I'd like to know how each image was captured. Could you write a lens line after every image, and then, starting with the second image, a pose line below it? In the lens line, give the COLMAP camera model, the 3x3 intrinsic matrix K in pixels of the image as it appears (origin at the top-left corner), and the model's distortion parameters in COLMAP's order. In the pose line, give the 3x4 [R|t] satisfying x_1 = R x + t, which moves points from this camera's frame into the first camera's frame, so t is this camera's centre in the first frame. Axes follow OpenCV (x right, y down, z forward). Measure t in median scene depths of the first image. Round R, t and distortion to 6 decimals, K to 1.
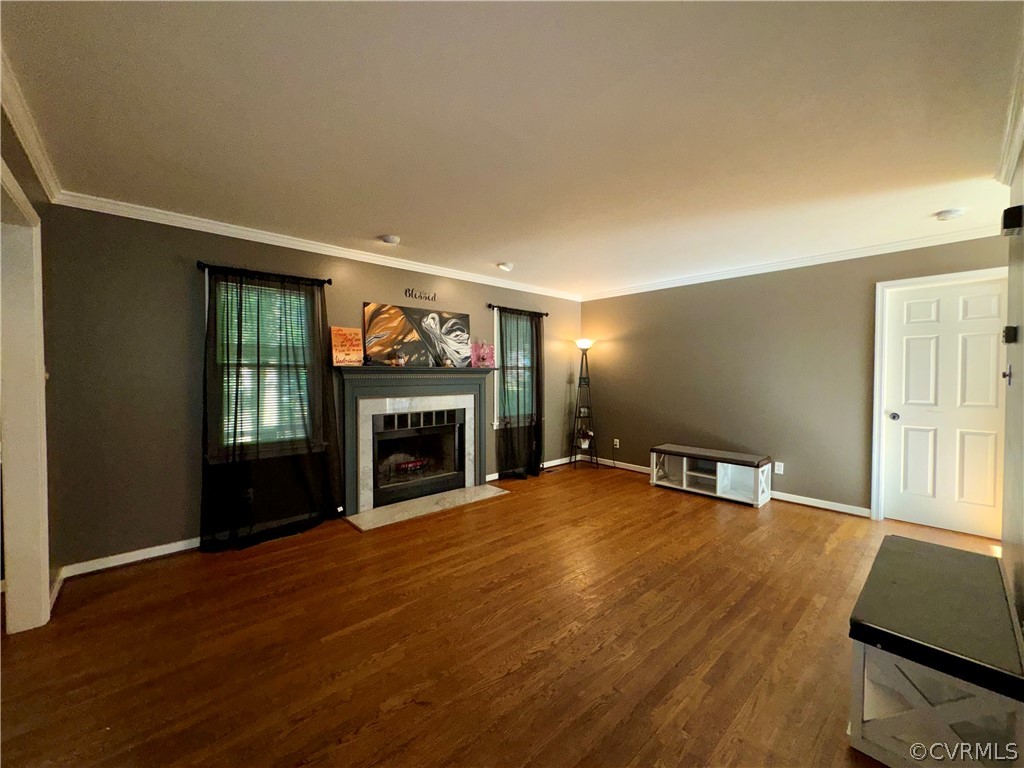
lens RADIAL K [[407.2, 0, 514.2], [0, 407.2, 384.4], [0, 0, 1]] dist [-0.002895, 0.000164]
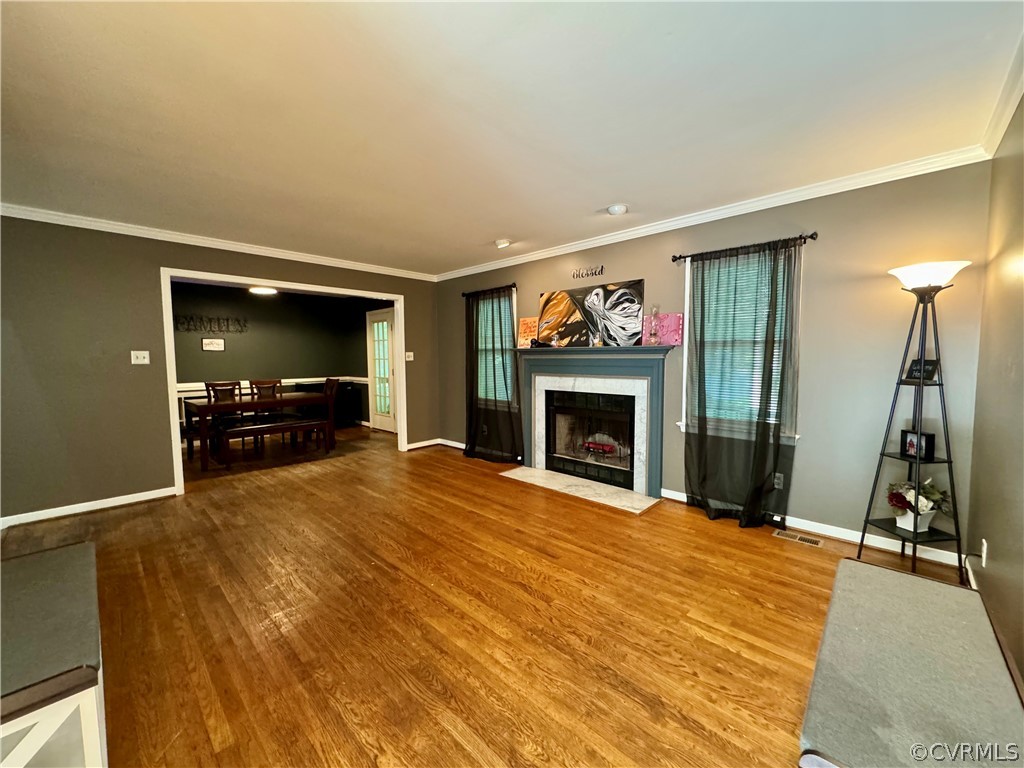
lens RADIAL K [[407.2, 0, 514.0], [0, 407.2, 385.3], [0, 0, 1]] dist [-0.002895, 0.000164]
pose [[0.066471, 0.072308, -0.995165, 0.734206], [-0.018784, 0.997285, 0.071207, -0.018051], [0.997612, 0.013960, 0.067649, 0.758695]]
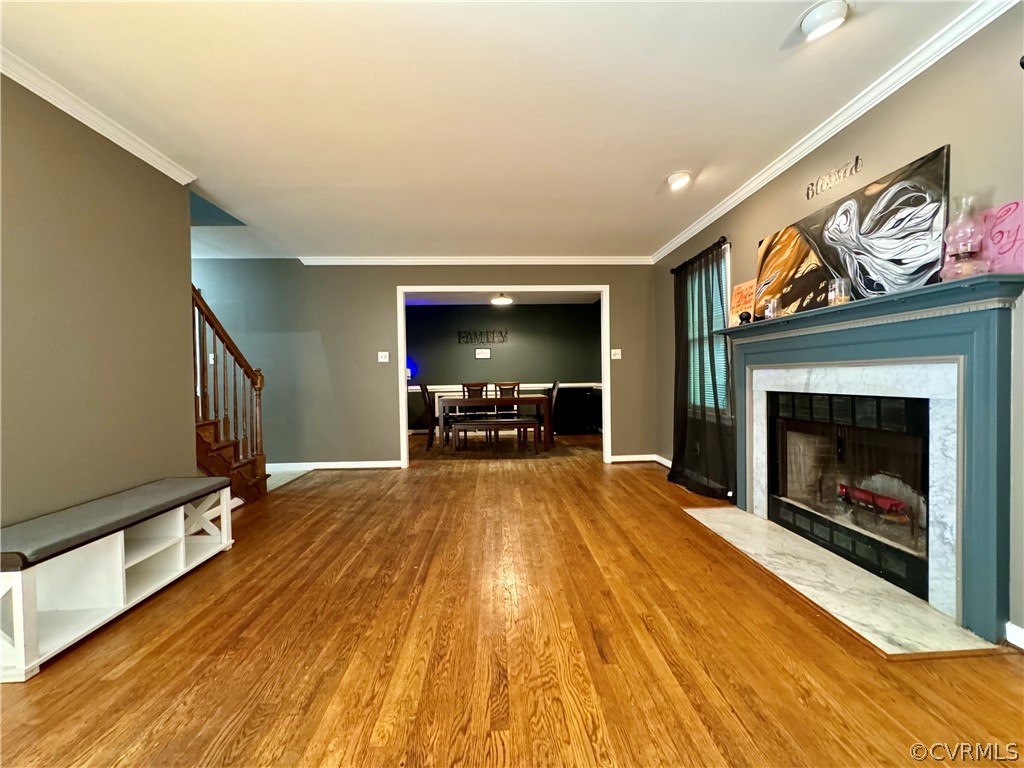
lens RADIAL K [[407.2, 0, 513.9], [0, 407.2, 384.9], [0, 0, 1]] dist [-0.002895, 0.000164]
pose [[-0.641820, 0.024226, -0.766472, 0.460133], [-0.003215, 0.999407, 0.034280, 0.036124], [0.766848, 0.024466, -0.641362, 1.022572]]
